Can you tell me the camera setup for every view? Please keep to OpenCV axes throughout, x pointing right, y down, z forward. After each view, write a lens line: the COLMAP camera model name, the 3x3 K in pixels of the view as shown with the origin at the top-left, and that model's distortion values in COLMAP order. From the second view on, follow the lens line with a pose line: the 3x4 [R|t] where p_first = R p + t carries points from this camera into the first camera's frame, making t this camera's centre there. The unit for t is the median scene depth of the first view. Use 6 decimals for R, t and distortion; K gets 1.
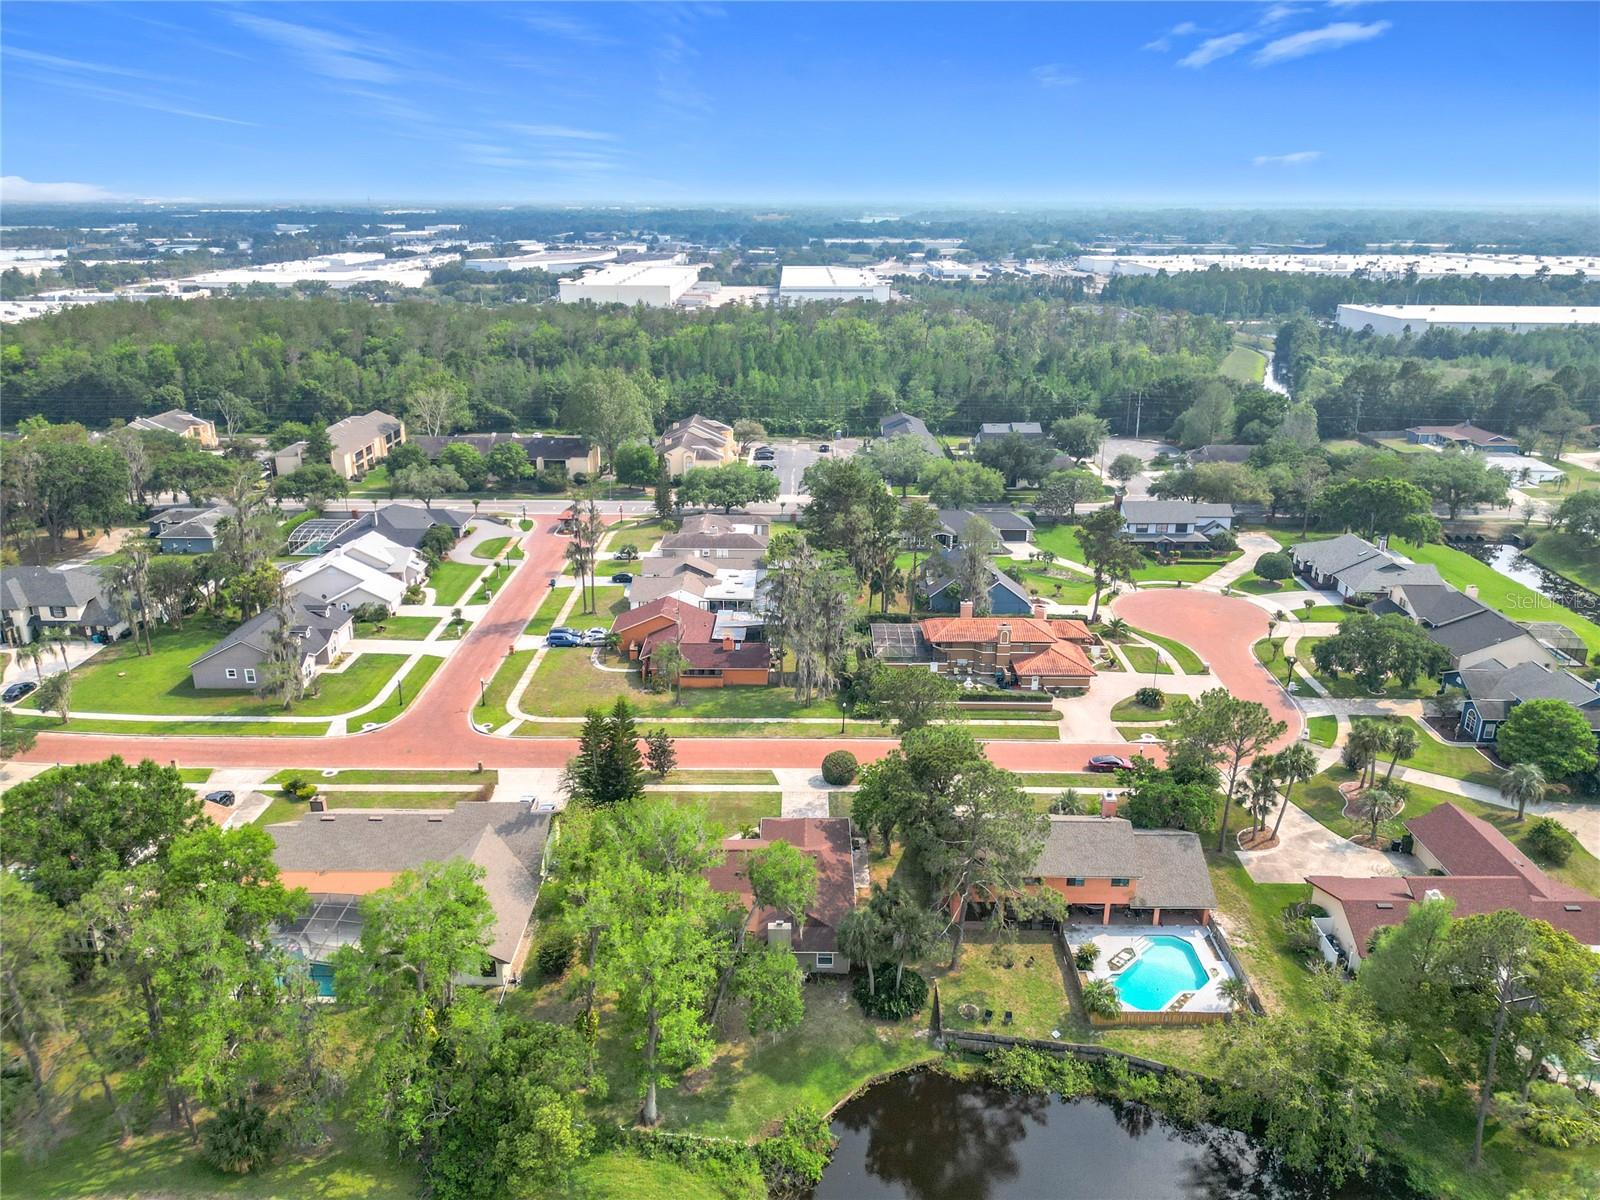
lens RADIAL K [[1132.9, 0, 797.7], [0, 1132.9, 604.3], [0, 0, 1]] dist [0.023939, 0.001493]
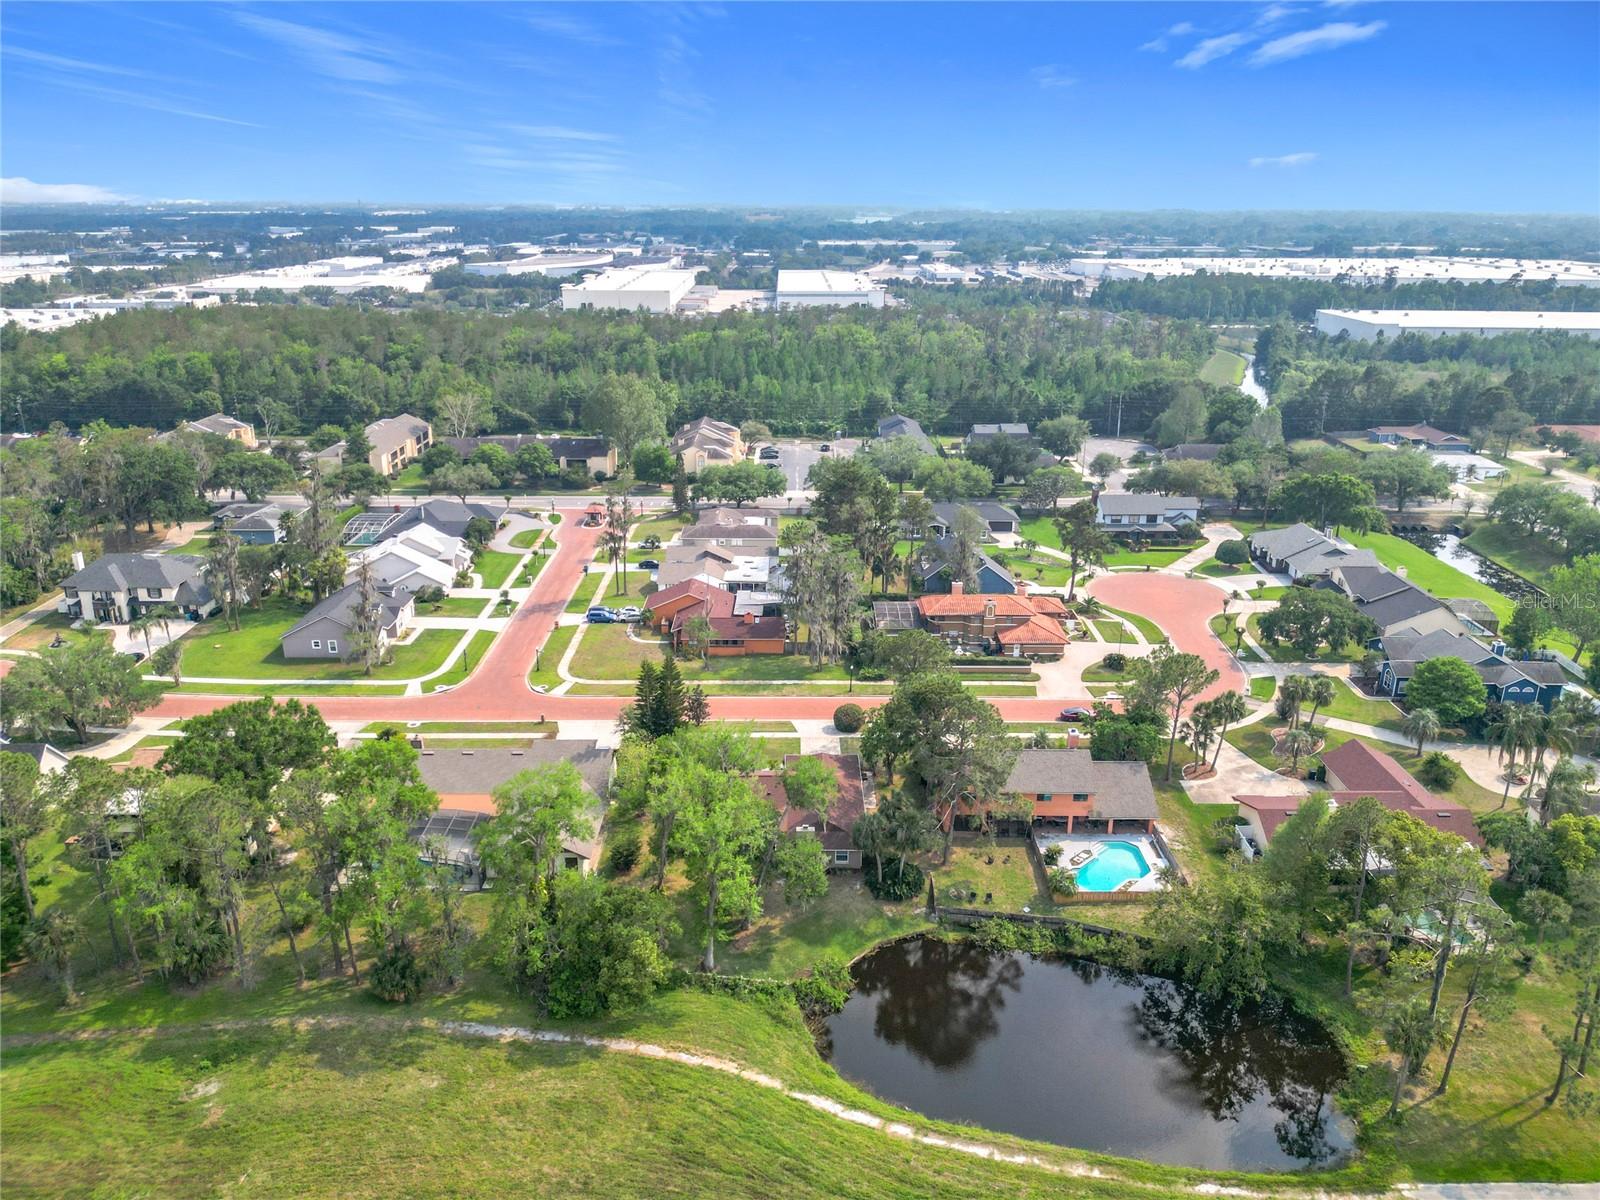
lens RADIAL K [[1152.2, 0, 793.2], [0, 1152.2, 566.0], [0, 0, 1]] dist [0.024908, -0.004309]
pose [[0.999995, -0.002382, 0.001986, -0.025152], [0.002450, 0.999378, -0.035178, 0.031667], [-0.001901, 0.035183, 0.999379, -0.221416]]
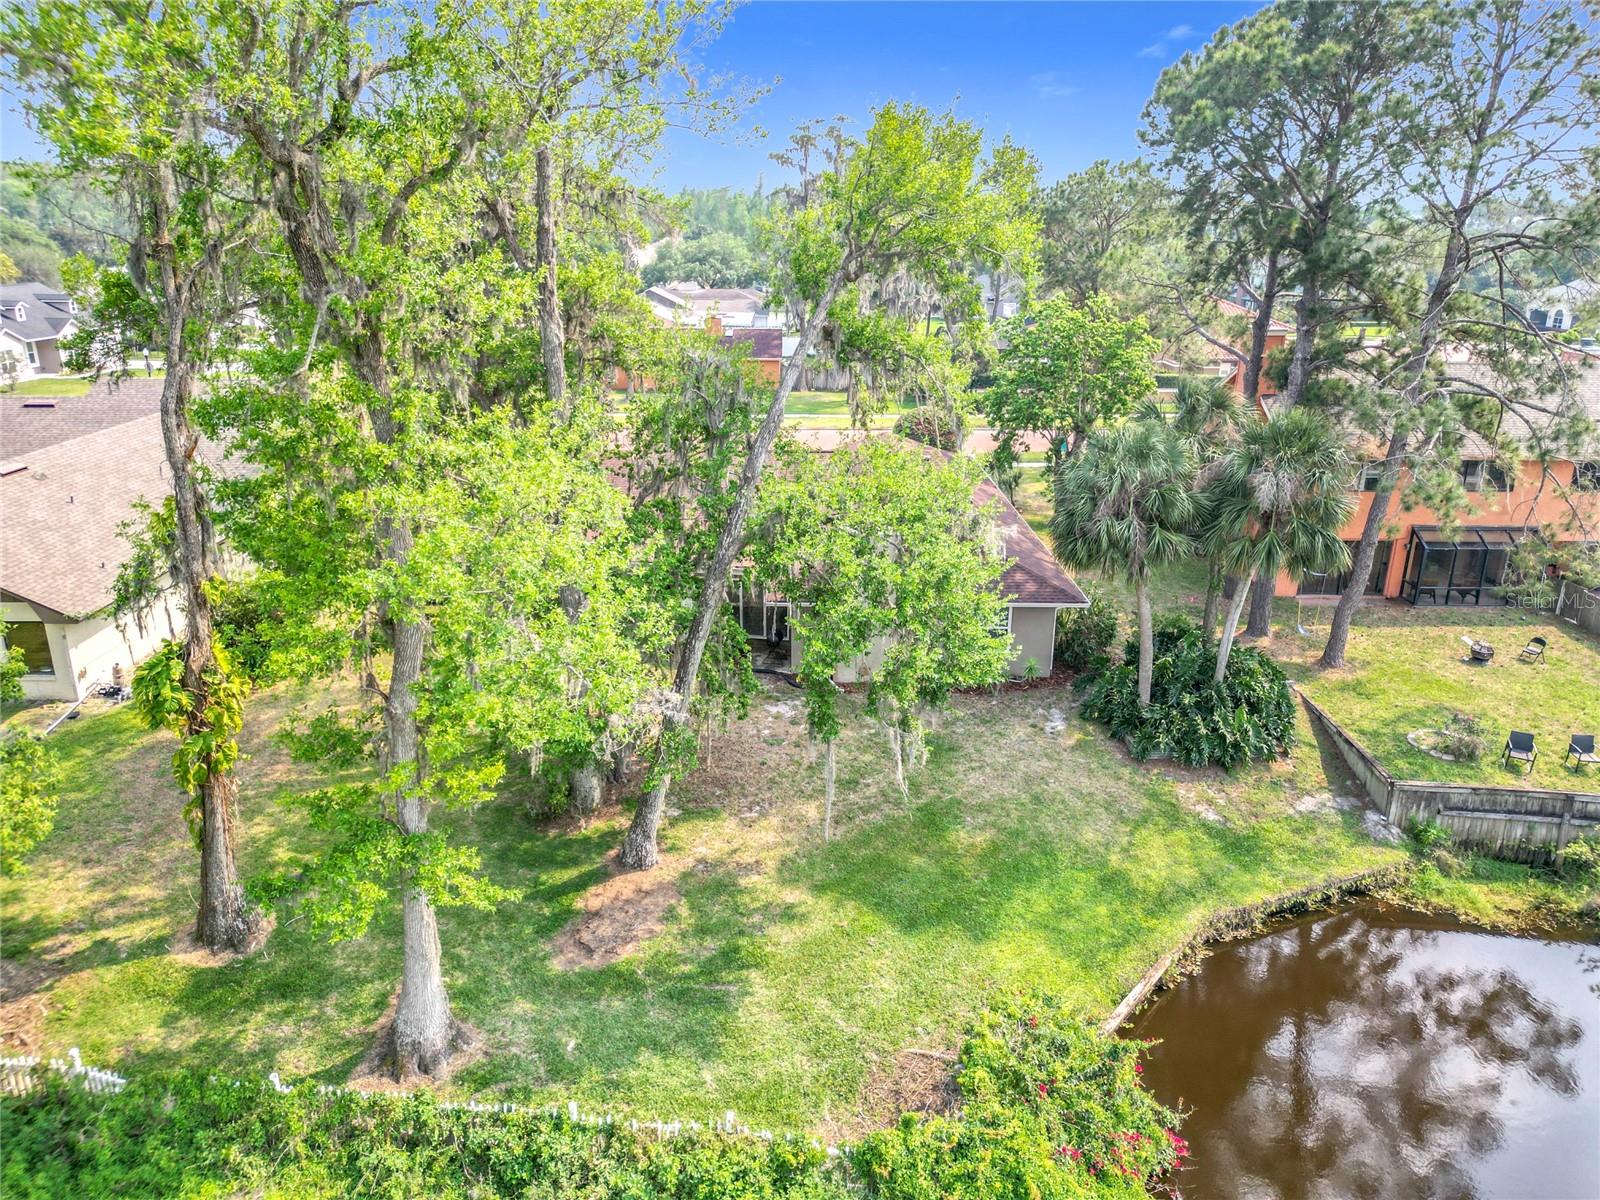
lens RADIAL K [[1112.5, 0, 804.6], [0, 1112.5, 601.3], [0, 0, 1]] dist [0.062706, -0.055651]
pose [[0.999684, 0.000886, 0.025133, -0.035778], [-0.000679, 0.999966, -0.008229, 0.247578], [-0.025140, 0.008209, 0.999650, 0.522096]]
